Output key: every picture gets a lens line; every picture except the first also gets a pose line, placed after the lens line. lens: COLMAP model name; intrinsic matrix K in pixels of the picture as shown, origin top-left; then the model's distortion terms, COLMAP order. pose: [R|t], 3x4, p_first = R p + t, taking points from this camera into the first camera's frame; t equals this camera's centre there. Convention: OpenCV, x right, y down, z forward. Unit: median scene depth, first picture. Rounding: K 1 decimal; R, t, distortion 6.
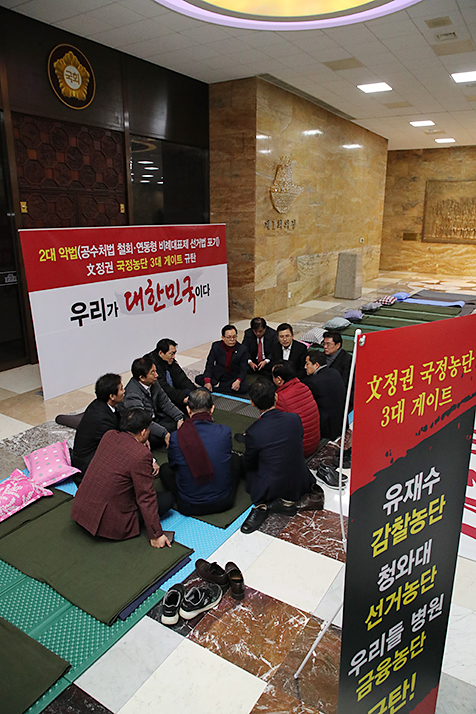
lens RADIAL K [[486.4, 0, 239.2], [0, 486.4, 360.4], [0, 0, 1]] dist [-0.073983, 0.040928]
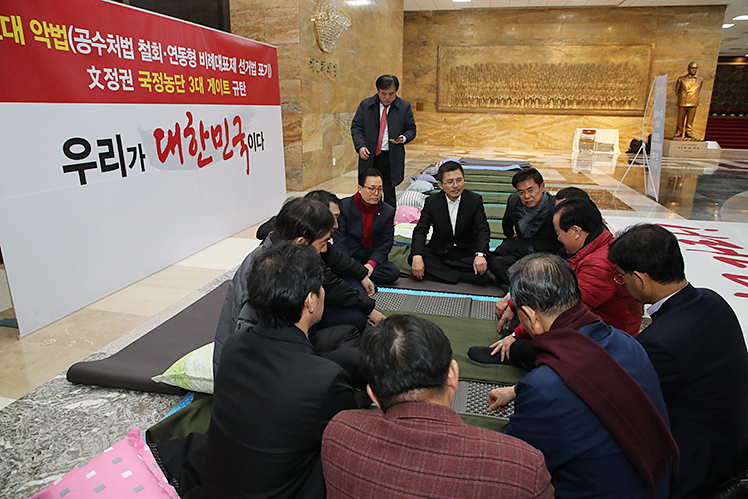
lens RADIAL K [[508.2, 0, 371.1], [0, 508.2, 250.8], [0, 0, 1]] dist [-0.070786, 0.037561]
pose [[0.944597, -0.082941, 0.317579, -0.189852], [0.088005, 0.996119, -0.001606, 0.025547], [-0.316213, 0.029466, 0.948230, 0.356083]]
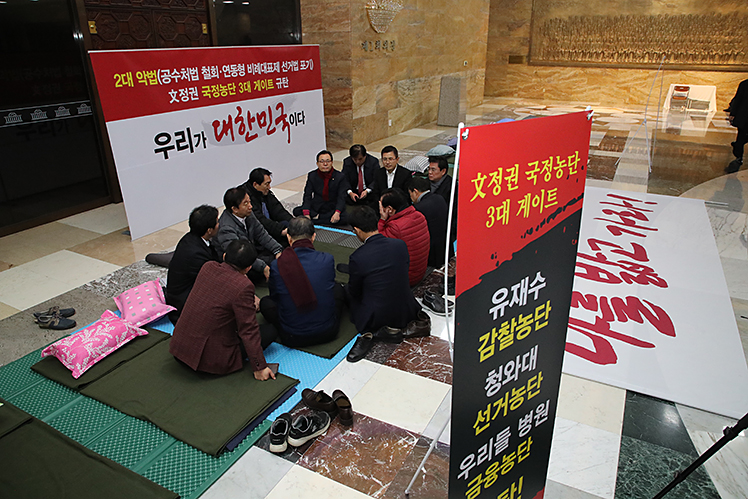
lens RADIAL K [[509.6, 0, 374.6], [0, 509.6, 252.5], [0, 0, 1]] dist [-0.073983, 0.040928]
pose [[0.997194, -0.036539, 0.065336, 0.000018], [0.029336, 0.993718, 0.107996, 0.013708], [-0.068872, -0.105776, 0.992002, -0.001451]]
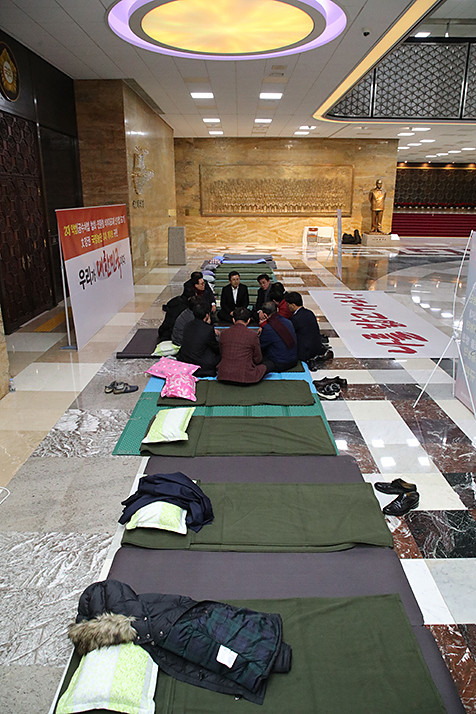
lens RADIAL K [[486.4, 0, 239.2], [0, 486.4, 360.4], [0, 0, 1]] dist [-0.073983, 0.040928]
pose [[0.846712, -0.175227, 0.502369, -0.573636], [0.154721, 0.984497, 0.082621, 0.059029], [-0.509058, 0.007770, 0.860697, -0.223323]]
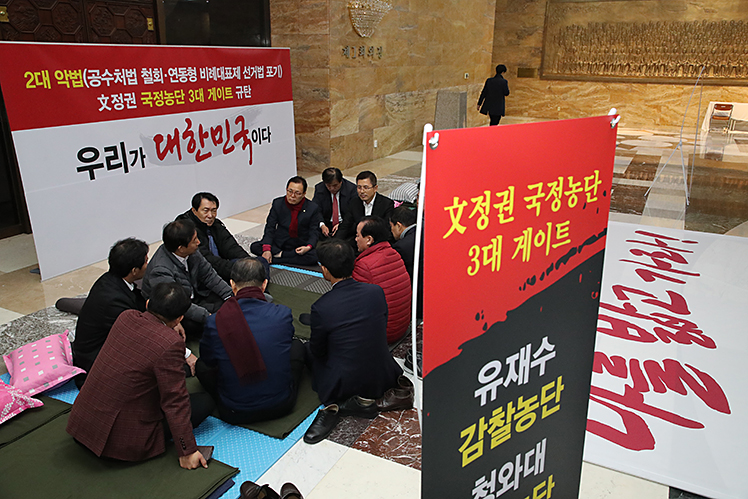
lens RADIAL K [[601.0, 0, 376.4], [0, 601.0, 252.4], [0, 0, 1]] dist [-0.020650, 0.048980]
pose [[0.995465, -0.018608, 0.093286, 0.016966], [0.015416, 0.999275, 0.034825, 0.014286], [-0.093866, -0.033229, 0.995030, 0.032820]]
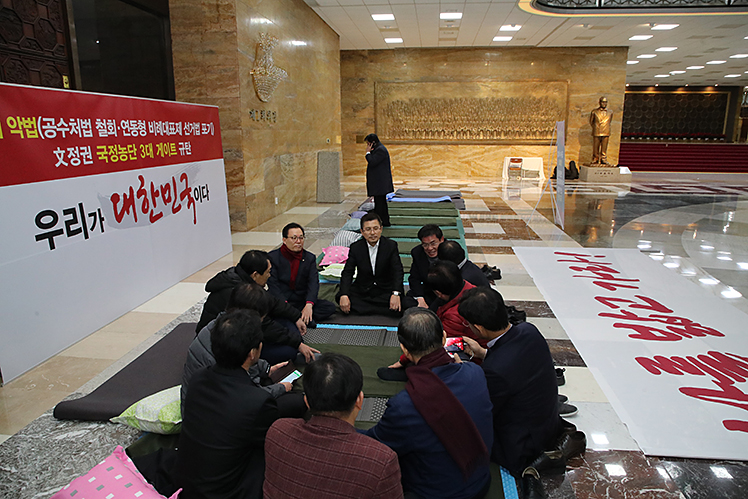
lens RADIAL K [[509.6, 0, 374.6], [0, 509.6, 252.5], [0, 0, 1]] dist [-0.073983, 0.040928]
pose [[0.902910, -0.105061, 0.416792, -0.200413], [0.129573, 0.991089, -0.030875, 0.004592], [-0.409834, 0.081882, 0.908477, 0.239694]]
